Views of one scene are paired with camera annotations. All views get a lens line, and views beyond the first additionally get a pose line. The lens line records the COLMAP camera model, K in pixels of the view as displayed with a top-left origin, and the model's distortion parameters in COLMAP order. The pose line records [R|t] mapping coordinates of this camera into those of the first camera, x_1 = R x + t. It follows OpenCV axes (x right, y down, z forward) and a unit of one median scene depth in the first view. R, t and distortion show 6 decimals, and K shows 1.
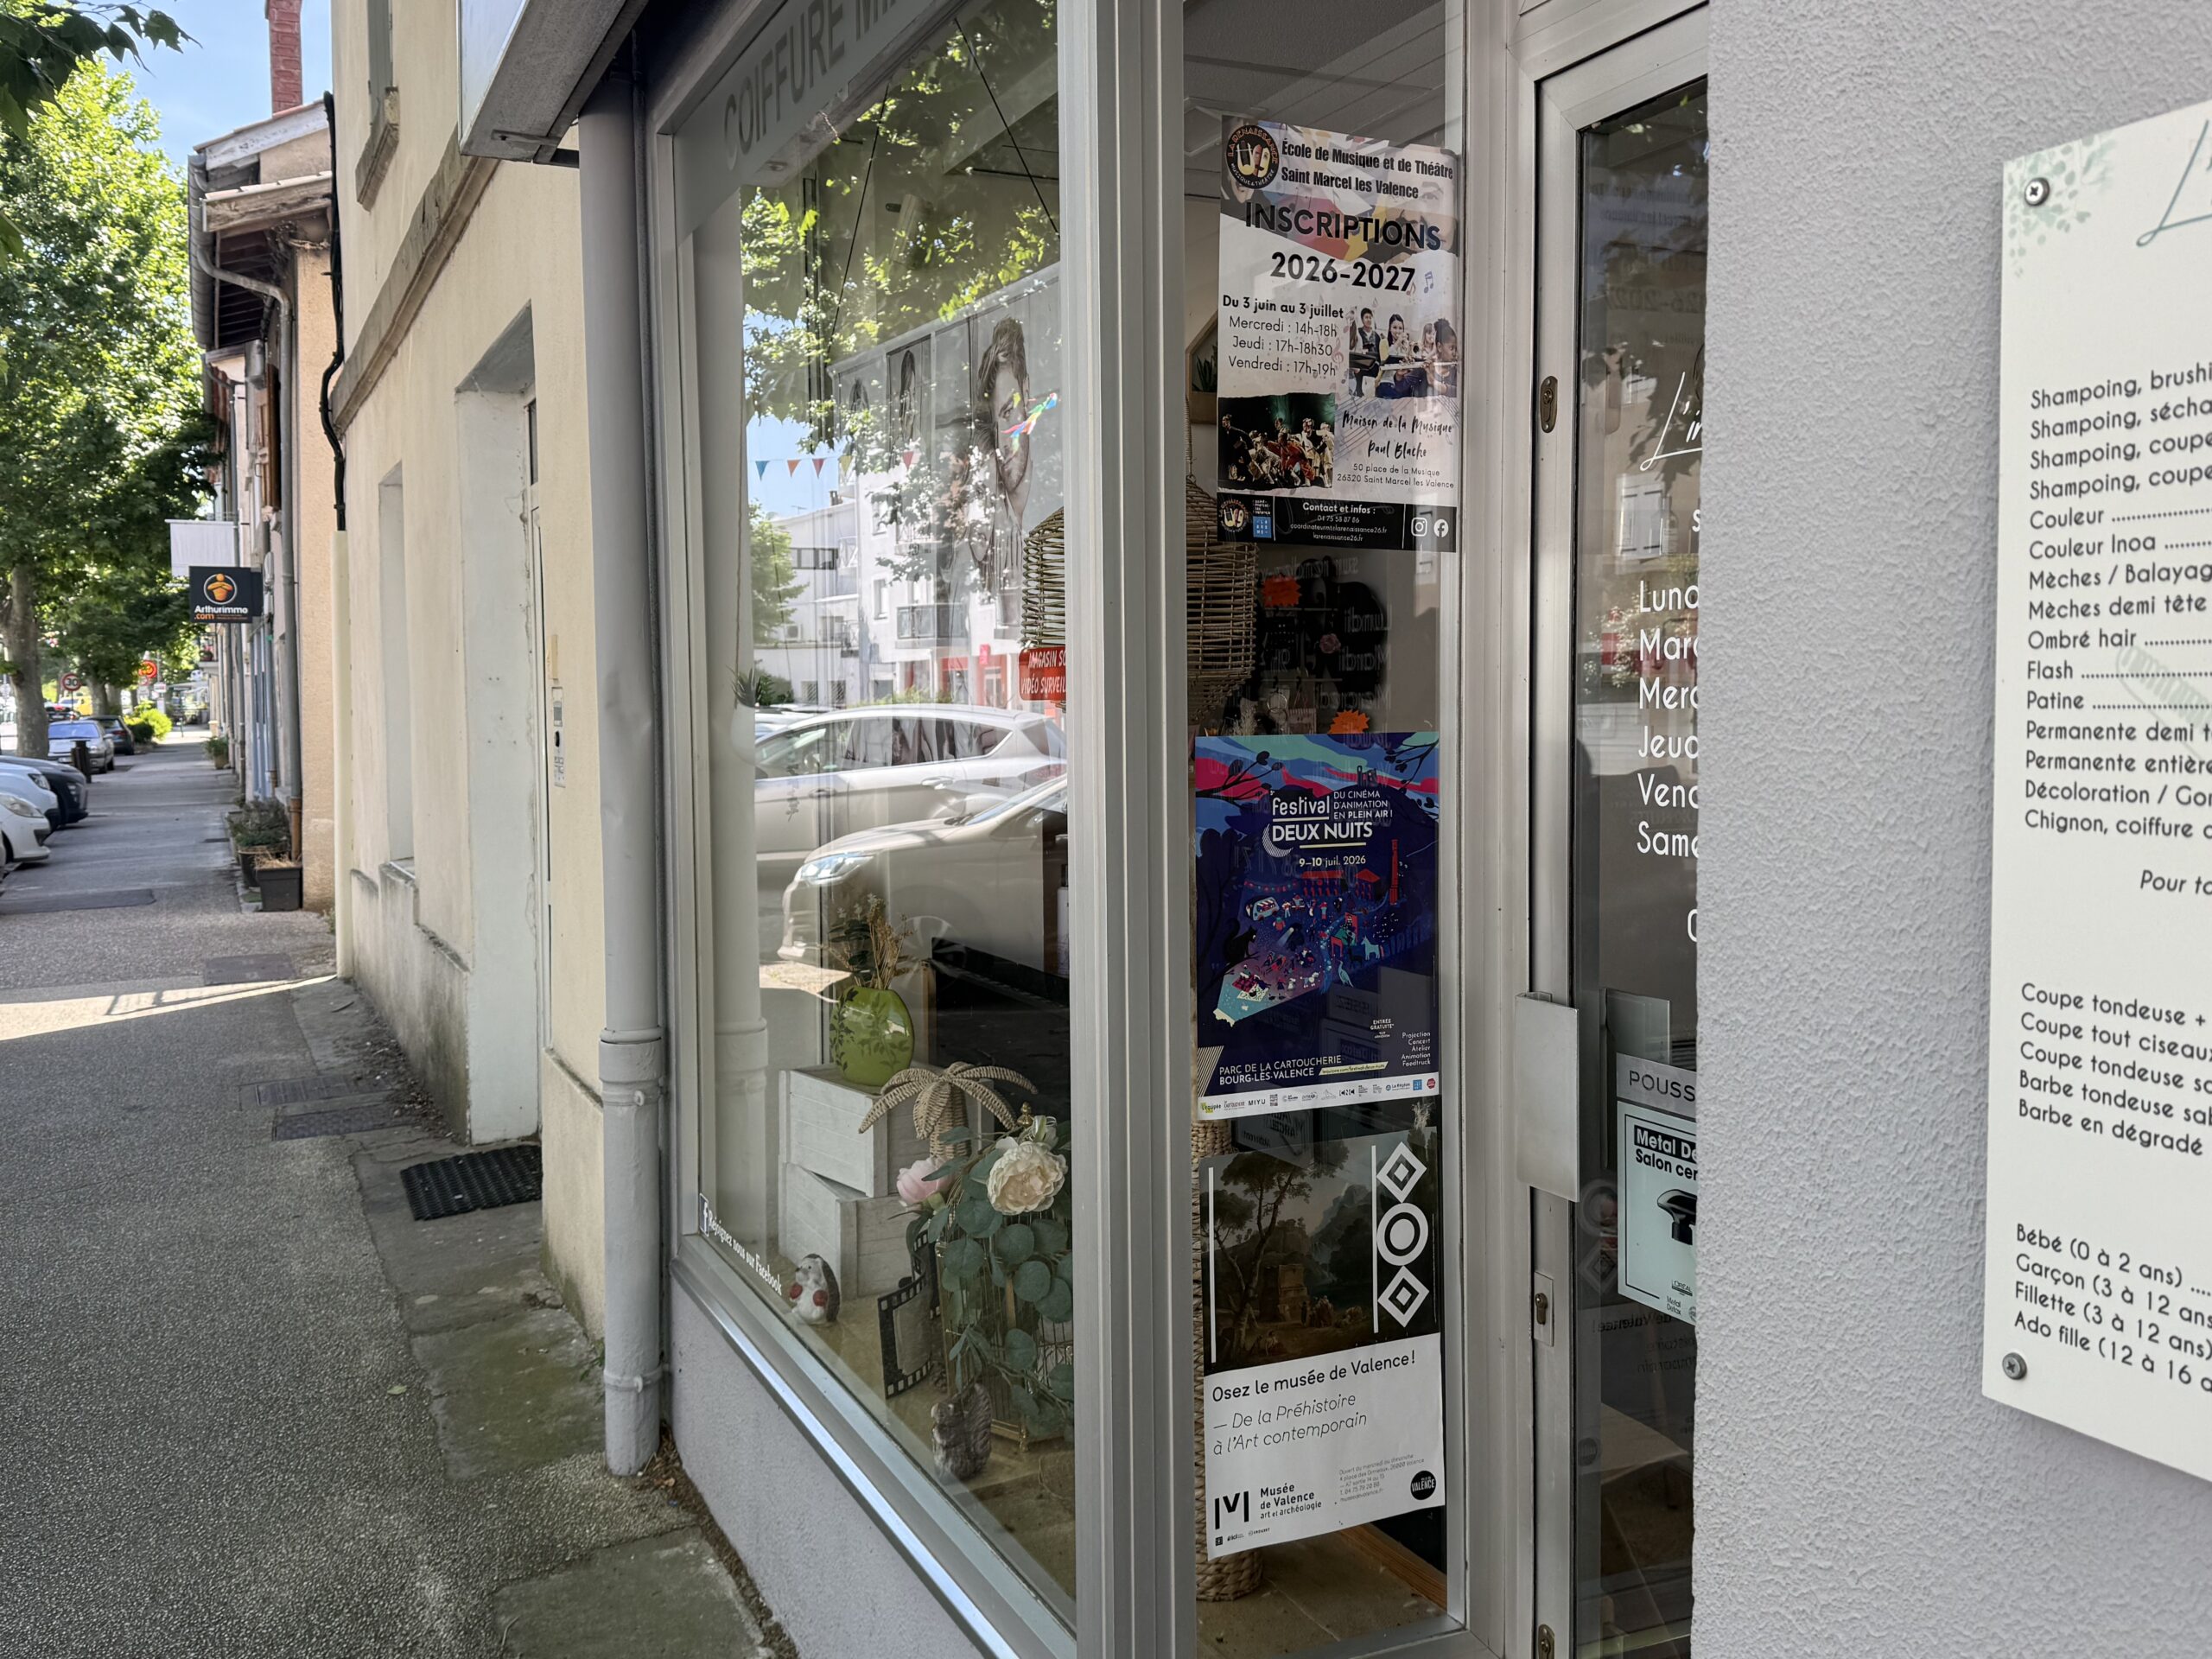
lens RADIAL K [[1954.2, 0, 1099.8], [0, 1954.2, 828.3], [0, 0, 1]] dist [0.073256, -0.161950]
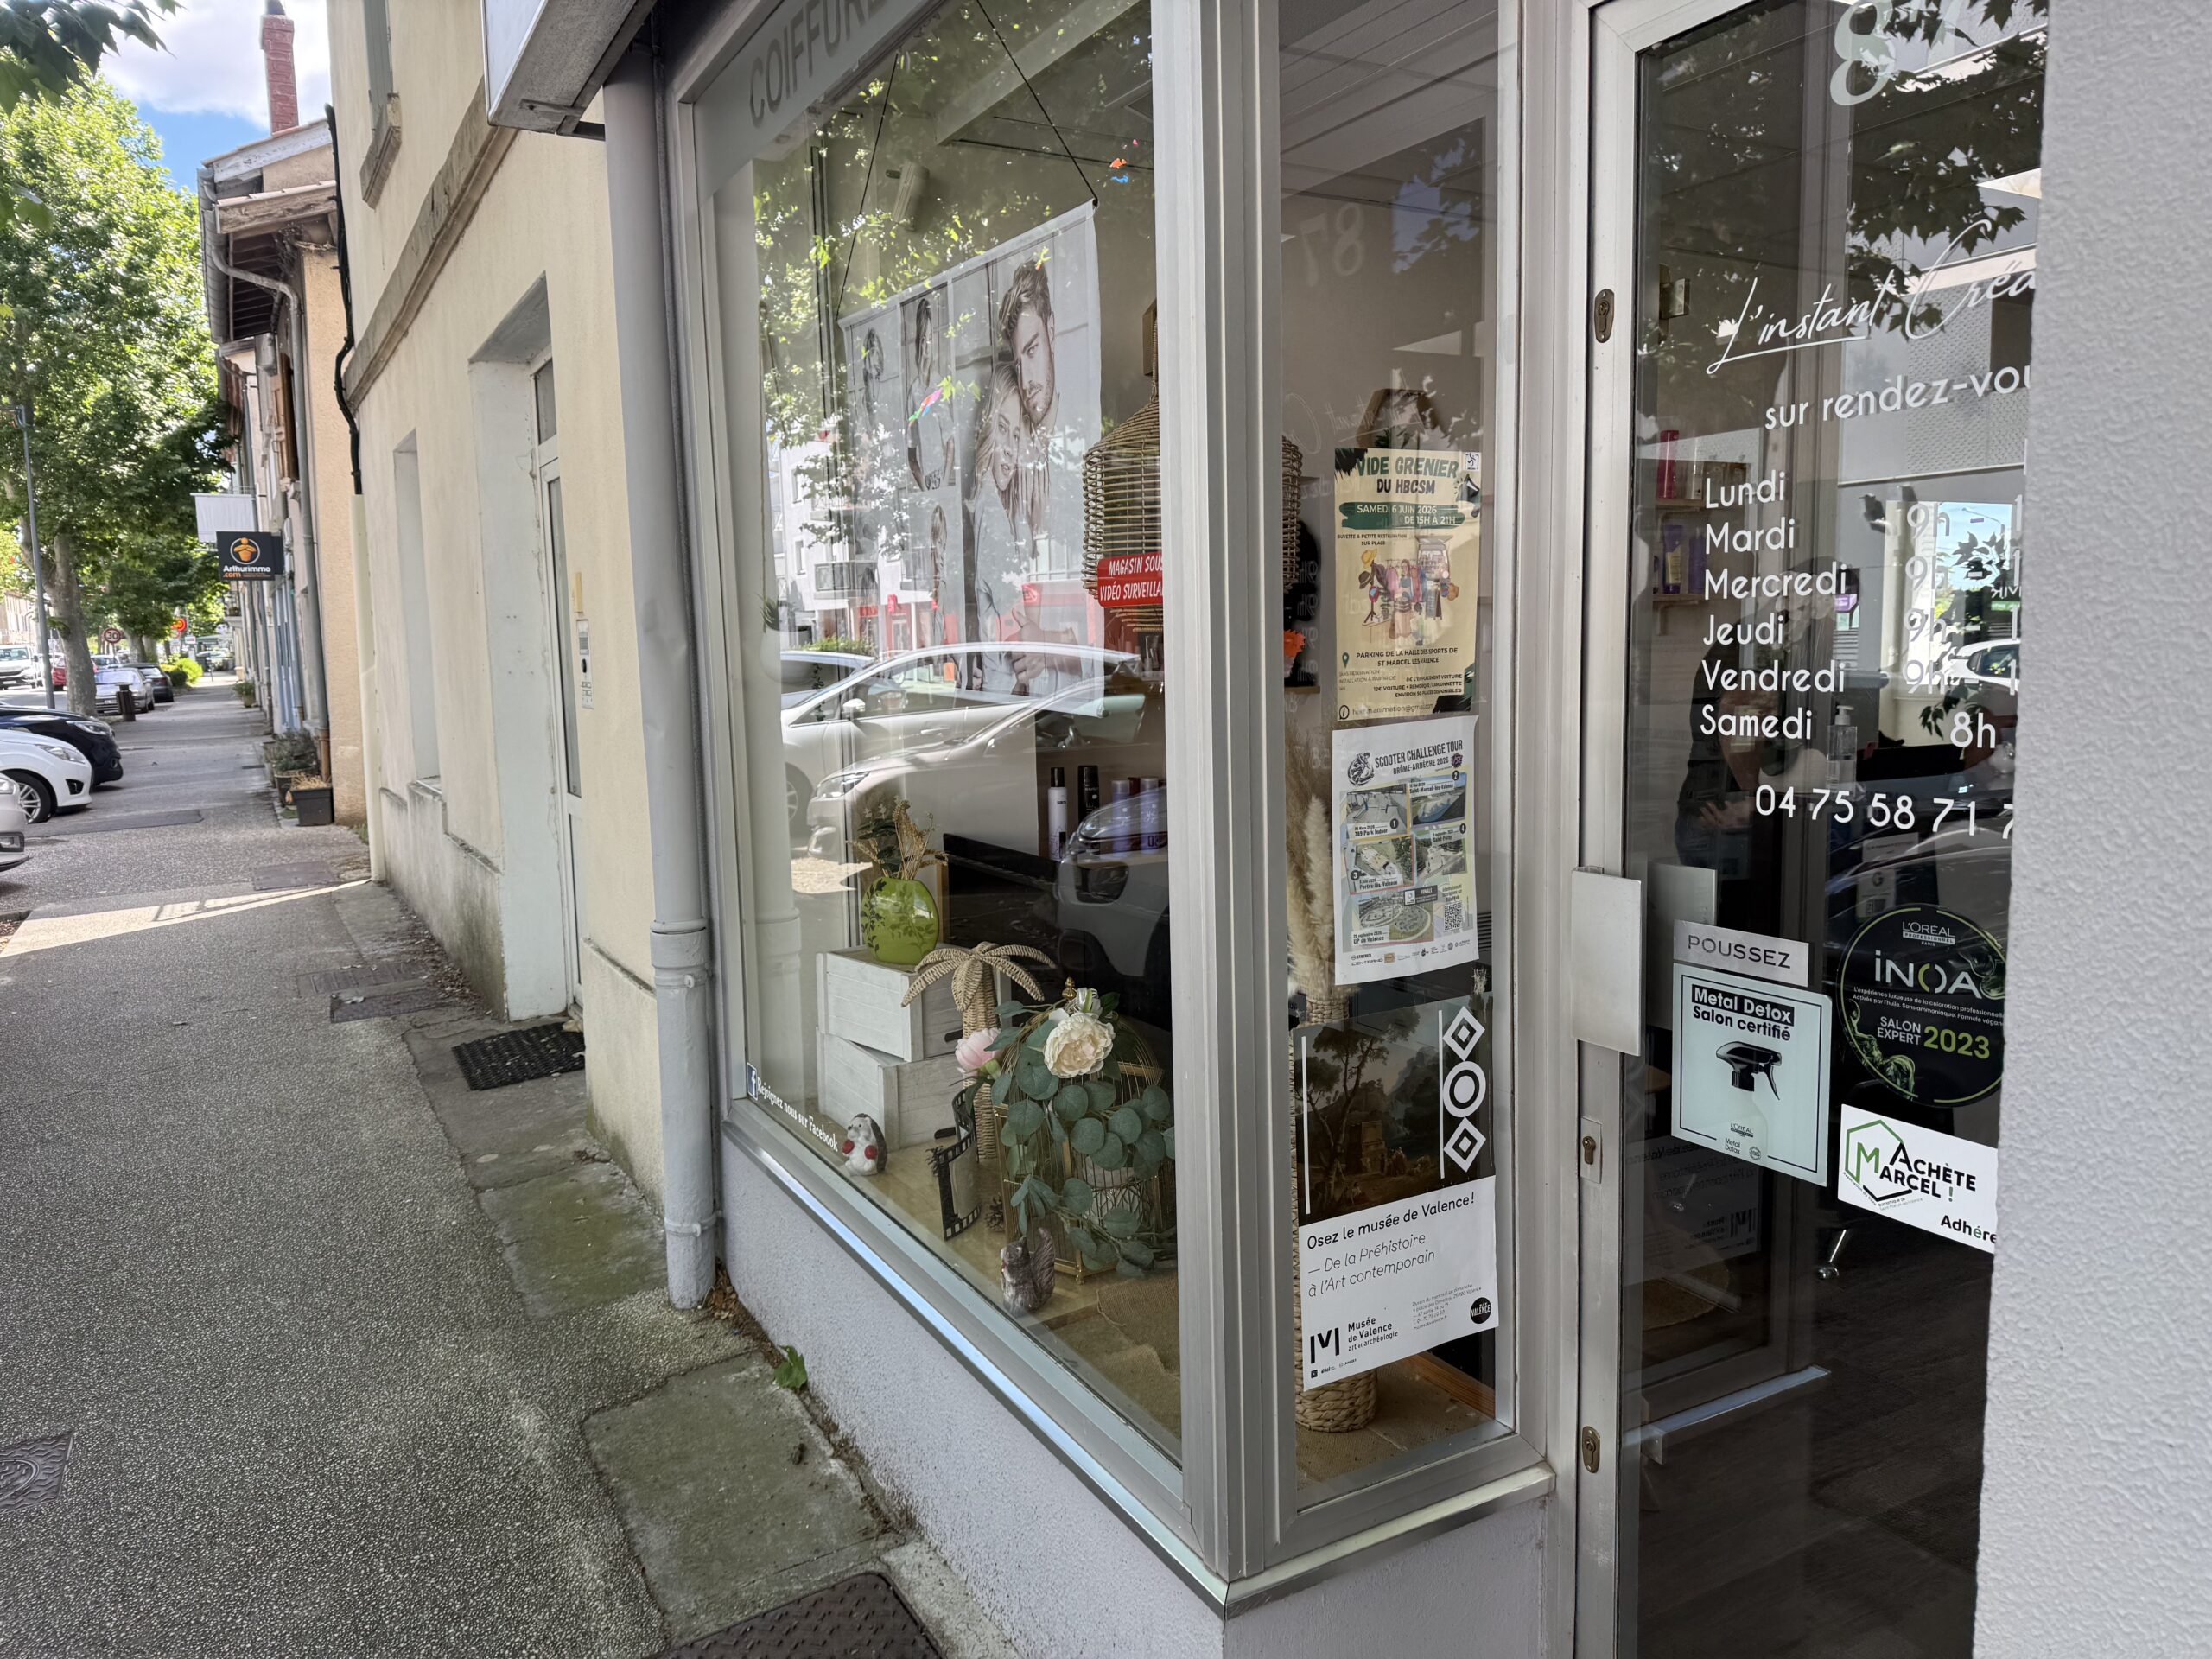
lens RADIAL K [[1590.3, 0, 1117.6], [0, 1590.3, 830.3], [0, 0, 1]] dist [0.045299, -0.080430]
pose [[0.996857, -0.024713, 0.075273, -0.061548], [0.020488, 0.998199, 0.056388, 0.004915], [-0.076531, -0.054668, 0.995567, 0.080845]]
